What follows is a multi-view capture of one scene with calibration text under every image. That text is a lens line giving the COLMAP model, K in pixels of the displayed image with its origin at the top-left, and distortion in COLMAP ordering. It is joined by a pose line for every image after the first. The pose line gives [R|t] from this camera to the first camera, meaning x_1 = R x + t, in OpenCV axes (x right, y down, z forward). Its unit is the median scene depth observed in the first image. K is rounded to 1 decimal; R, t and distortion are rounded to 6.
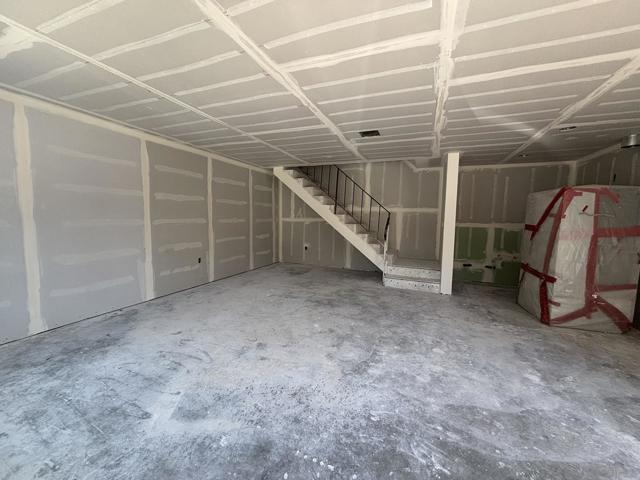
lens RADIAL K [[258.1, 0, 318.3], [0, 258.1, 238.7], [0, 0, 1]] dist [0.000658, 0.000127]
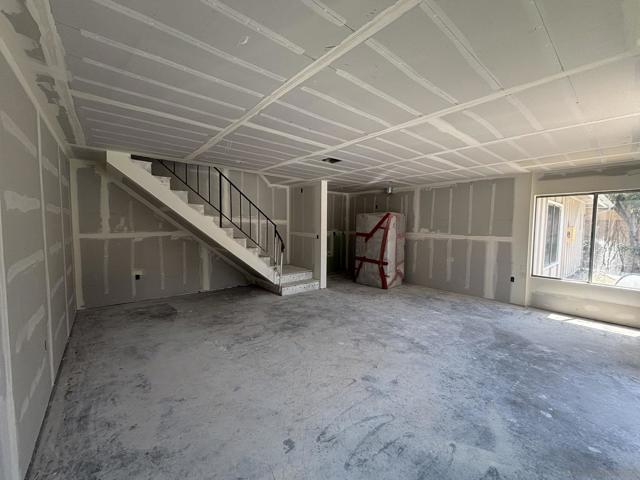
lens RADIAL K [[258.1, 0, 319.6], [0, 258.1, 238.5], [0, 0, 1]] dist [0.000658, 0.000127]
pose [[0.467886, -0.065181, 0.881382, -0.871550], [0.072403, 0.996751, 0.035277, -0.111628], [-0.880818, 0.047309, 0.471085, 0.545951]]
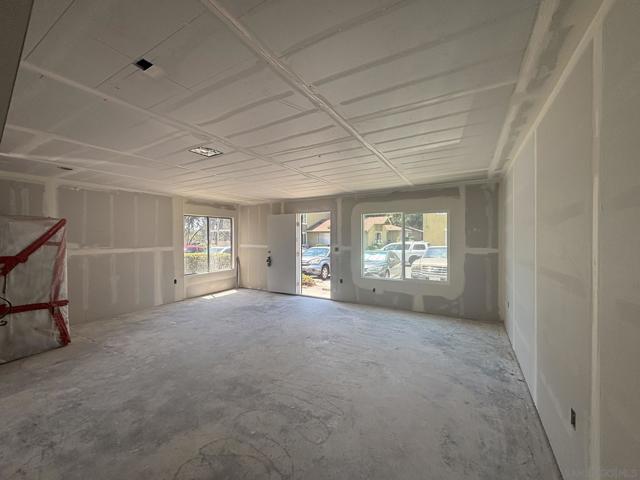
lens RADIAL K [[258.1, 0, 318.0], [0, 258.1, 238.4], [0, 0, 1]] dist [0.000658, 0.000127]
pose [[-0.990011, -0.014909, 0.140200, -0.295264], [-0.001777, 0.995634, 0.093324, -0.210634], [-0.140979, 0.092142, -0.985715, 1.869740]]
